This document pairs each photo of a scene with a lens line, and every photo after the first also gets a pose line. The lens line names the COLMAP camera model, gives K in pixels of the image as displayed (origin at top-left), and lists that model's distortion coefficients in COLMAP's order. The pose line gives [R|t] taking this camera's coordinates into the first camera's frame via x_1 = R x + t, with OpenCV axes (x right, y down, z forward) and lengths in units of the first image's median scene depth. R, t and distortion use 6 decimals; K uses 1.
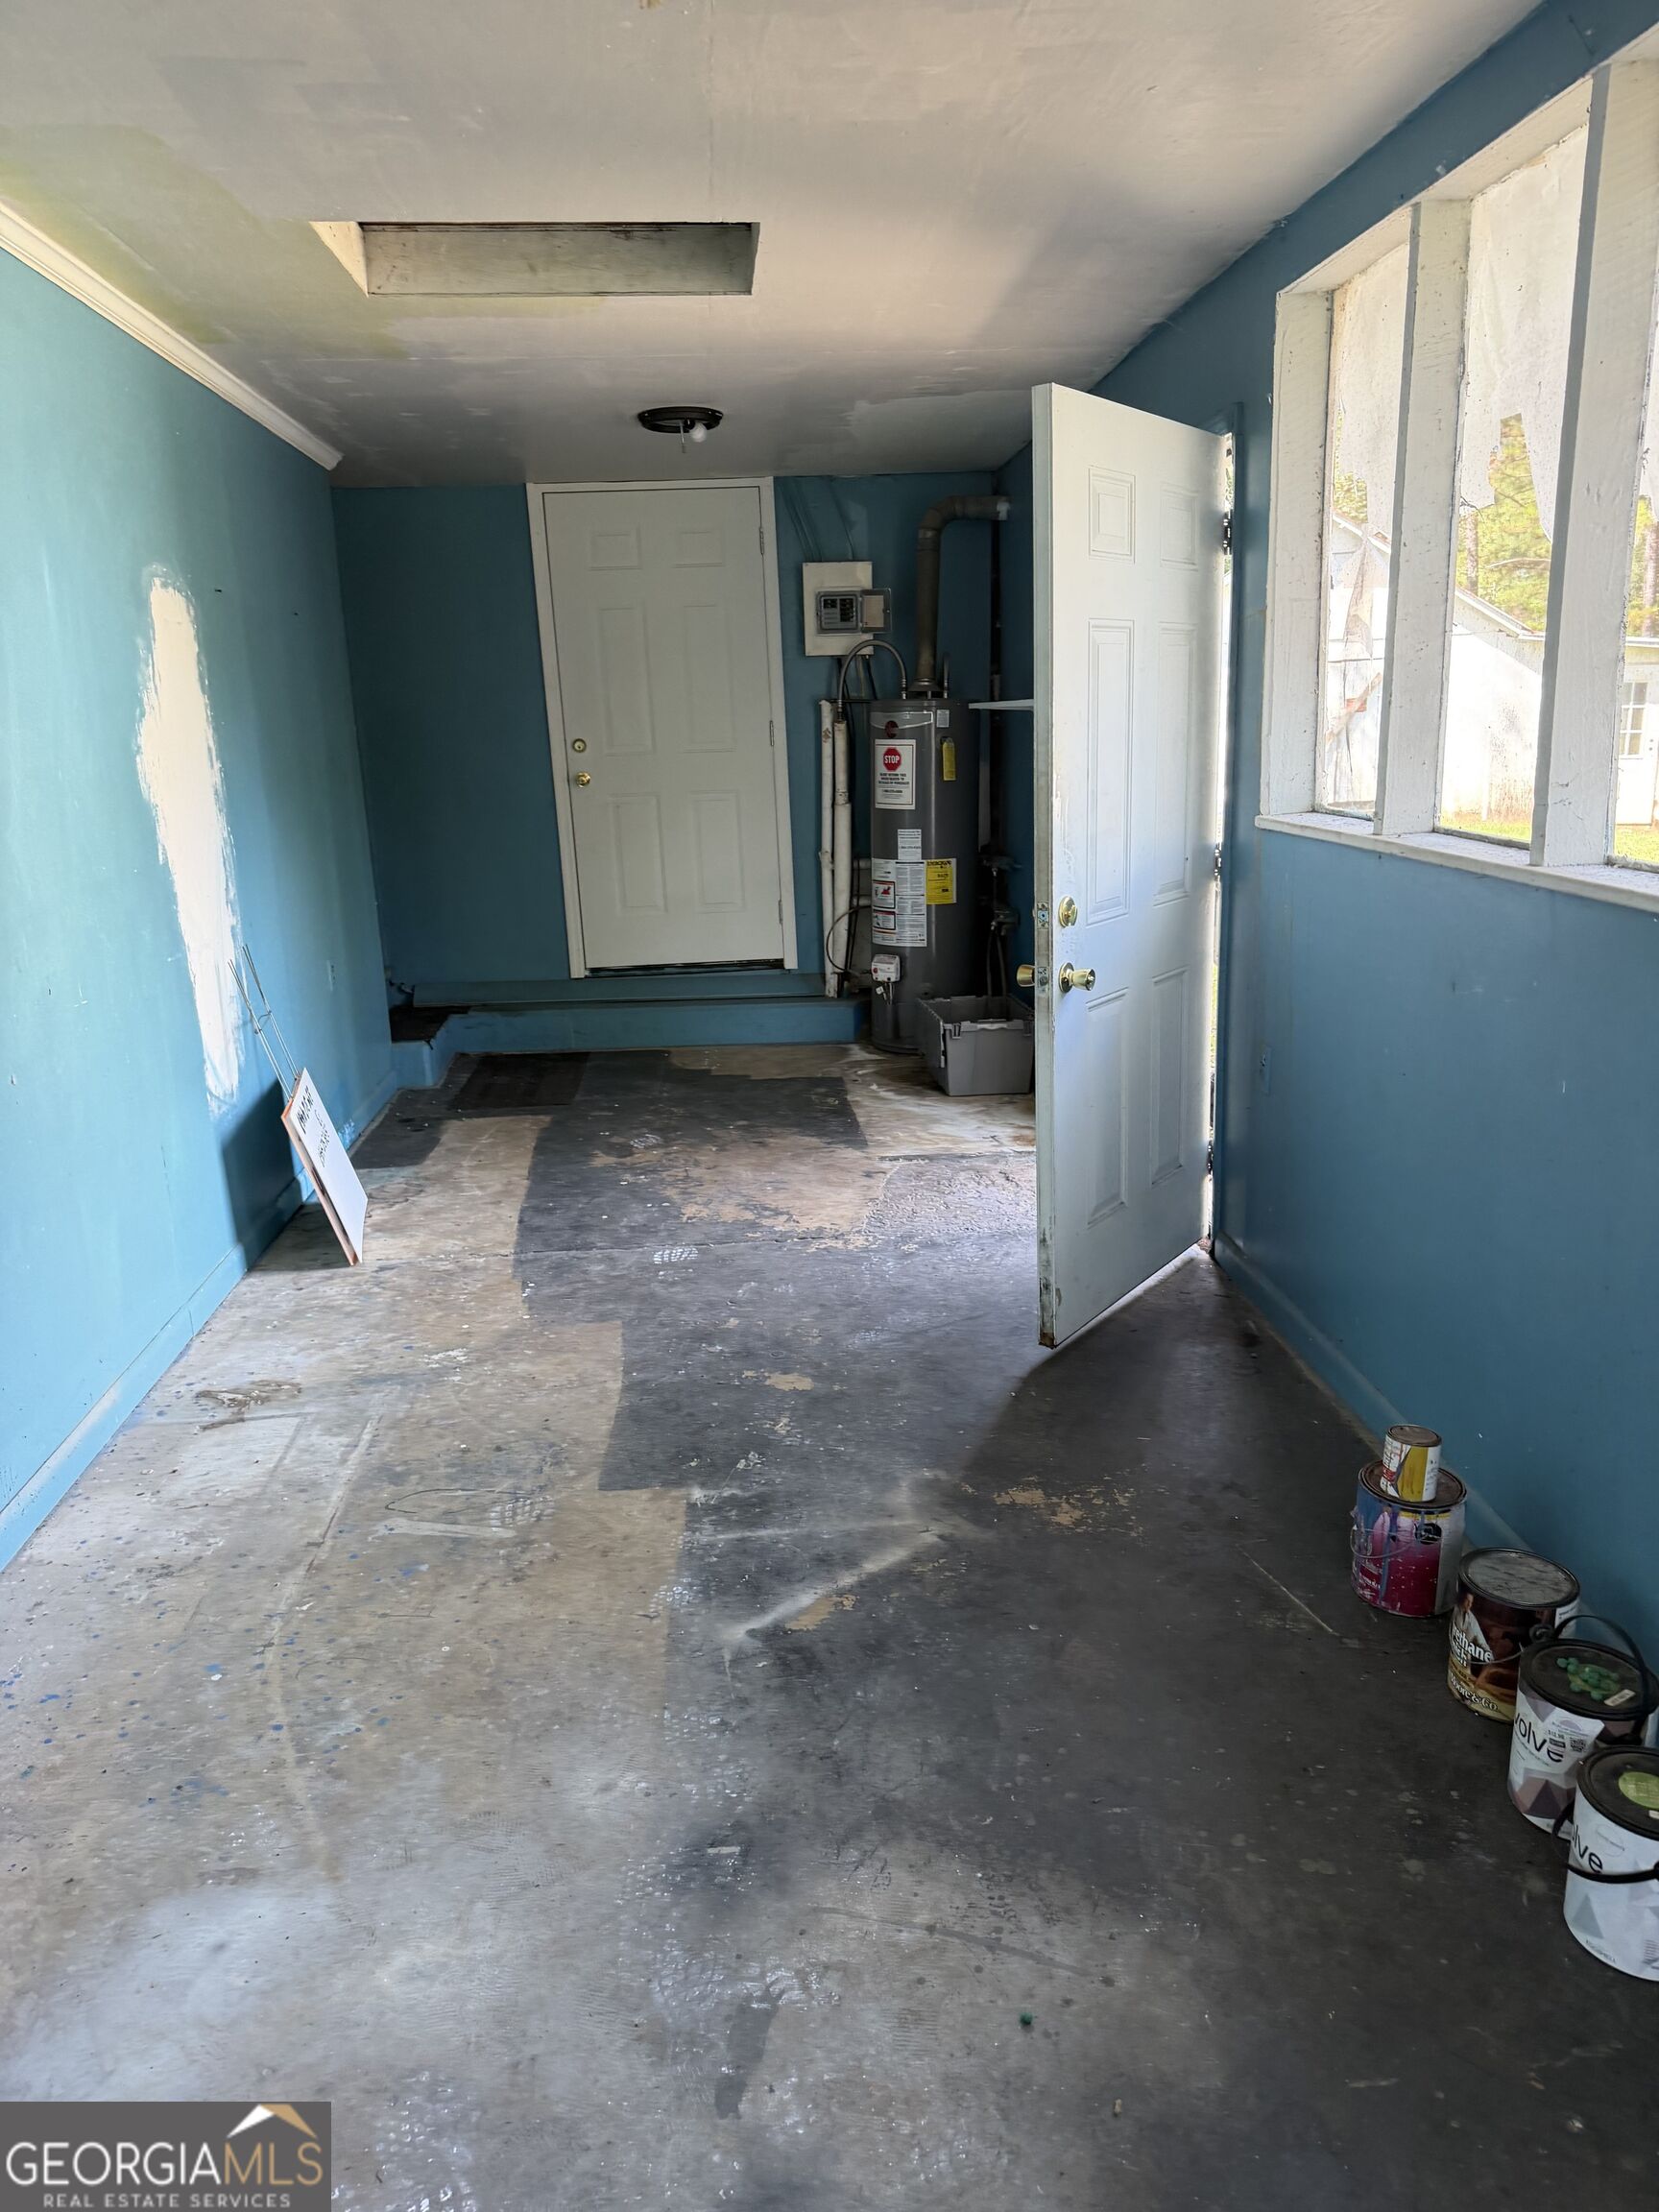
lens RADIAL K [[1574.2, 0, 829.5], [0, 1574.2, 1106.0], [0, 0, 1]] dist [0.165977, -0.304178]
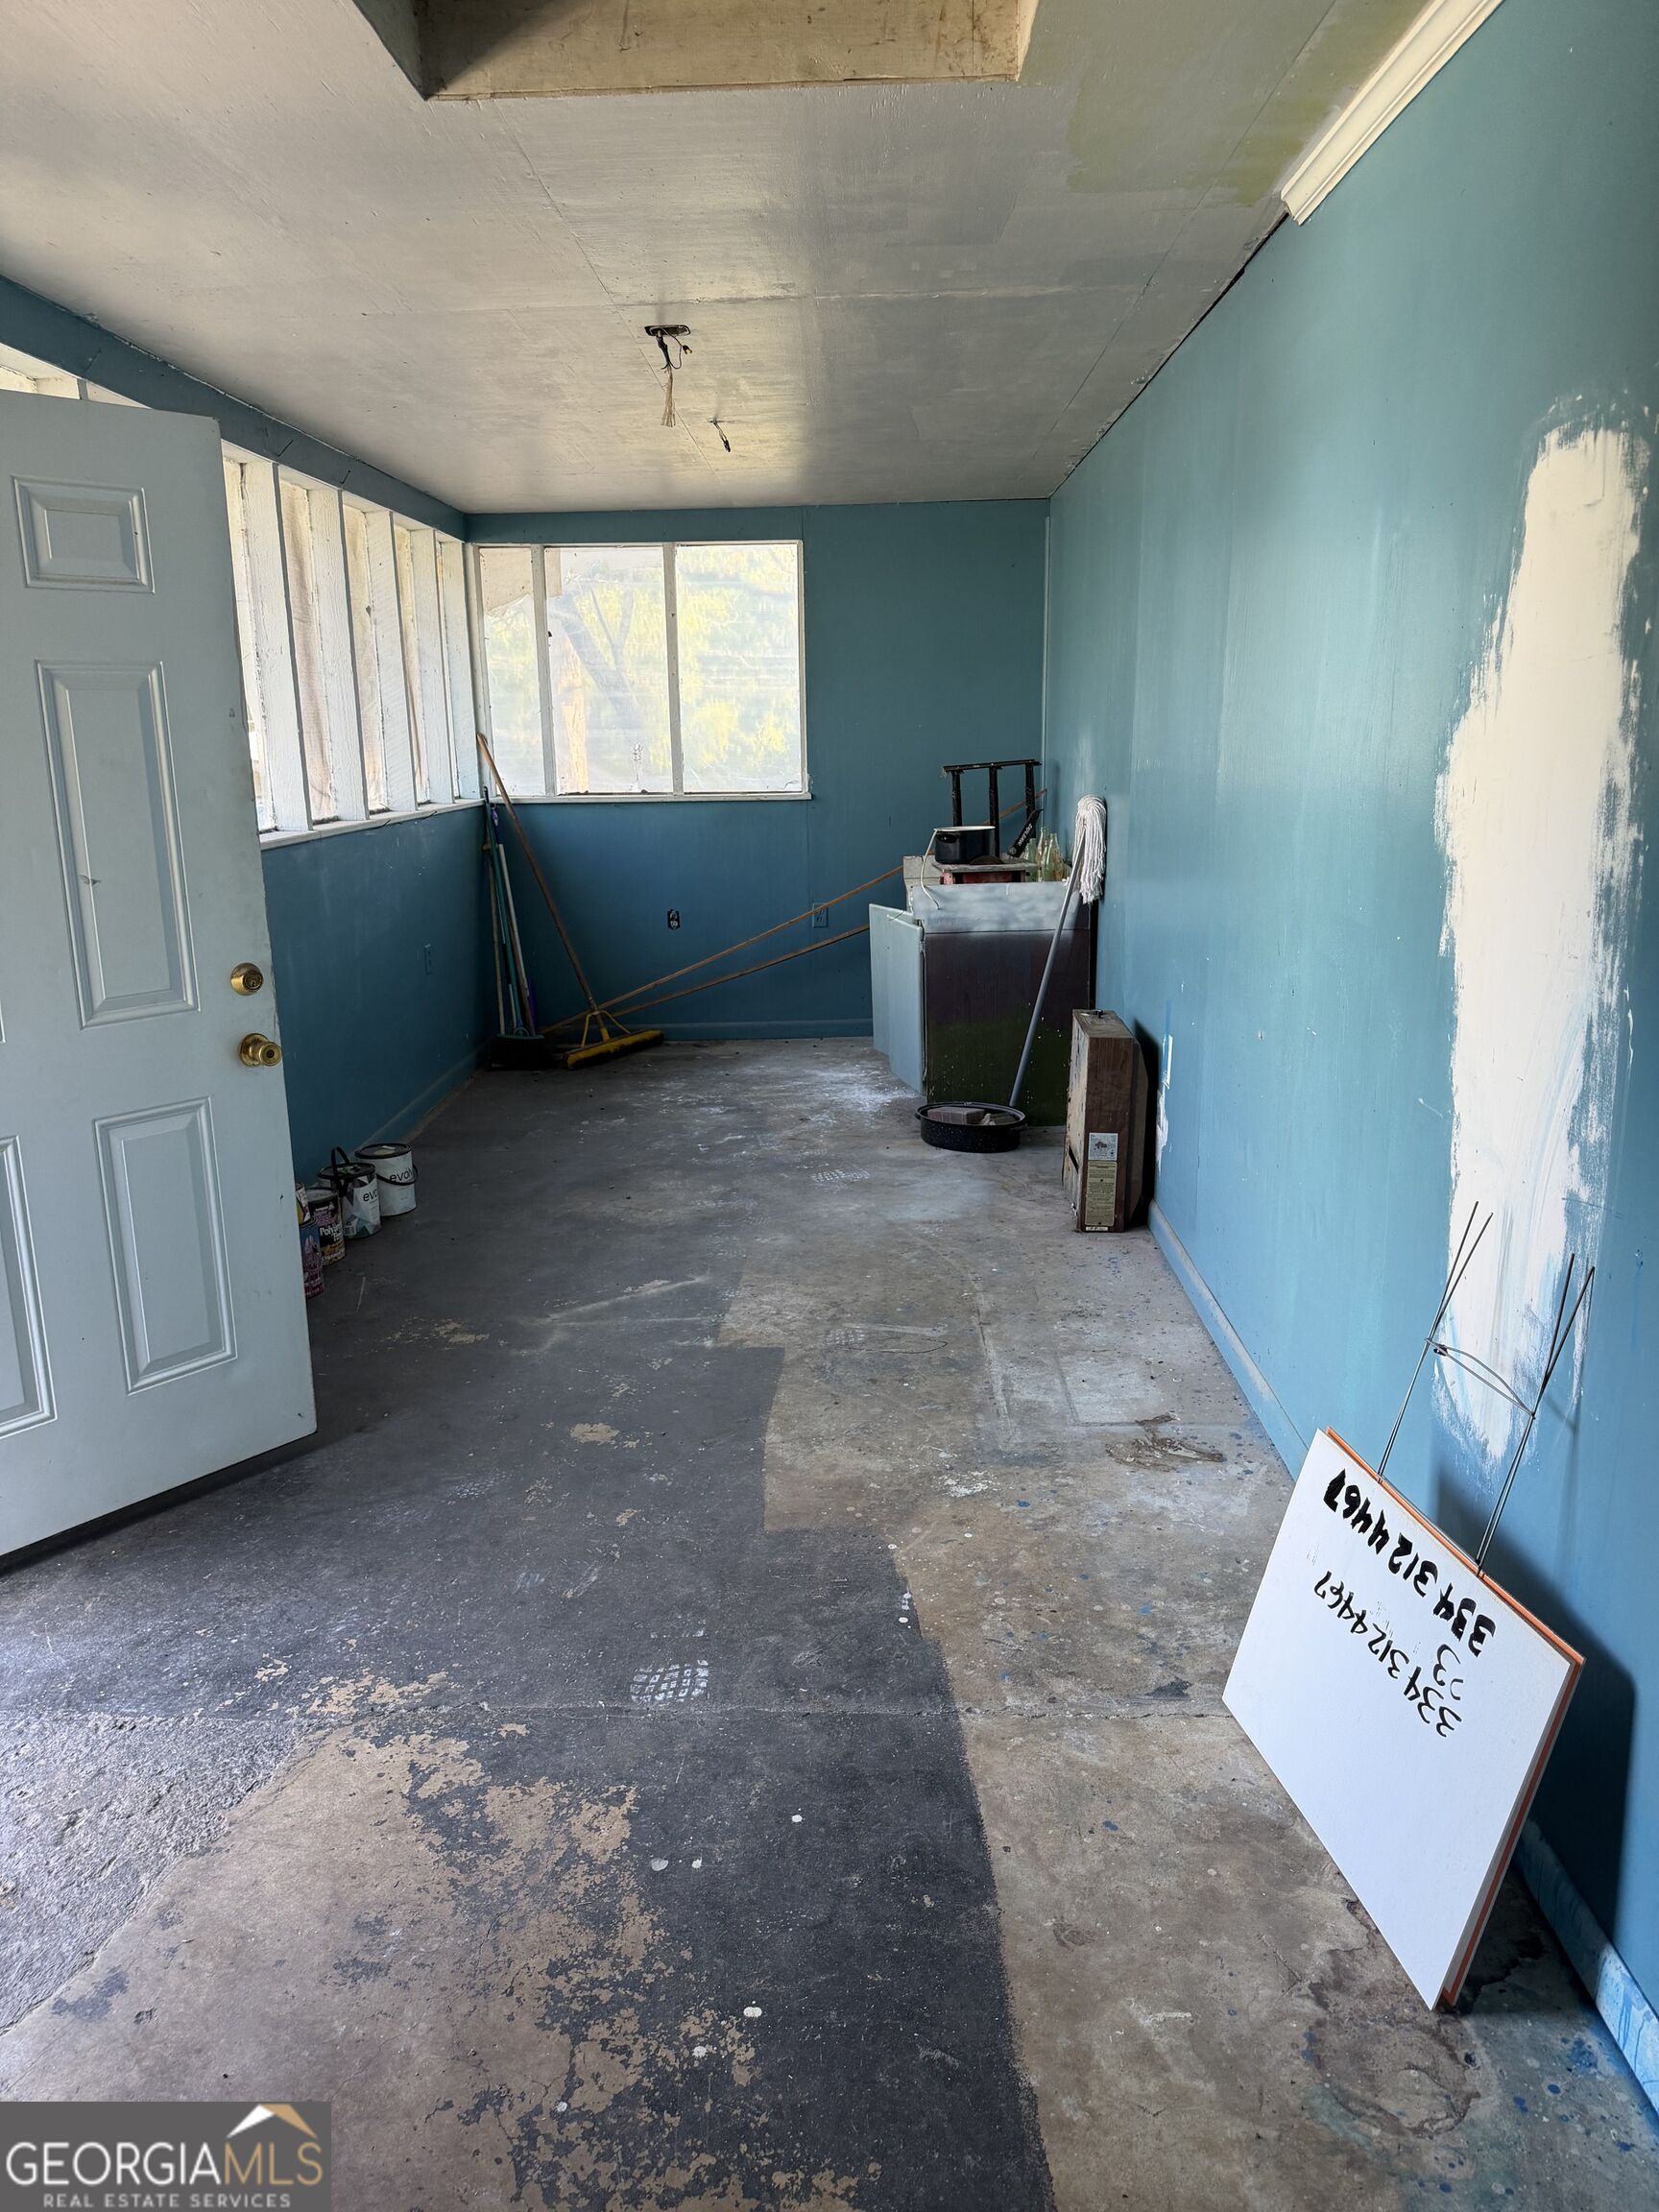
lens RADIAL K [[1574.2, 0, 829.5], [0, 1574.2, 1106.0], [0, 0, 1]] dist [0.165977, -0.304178]
pose [[-0.994252, 0.028343, 0.103248, -0.258083], [0.073112, 0.884217, 0.461320, -0.413200], [-0.078218, 0.466216, -0.881206, 1.646292]]
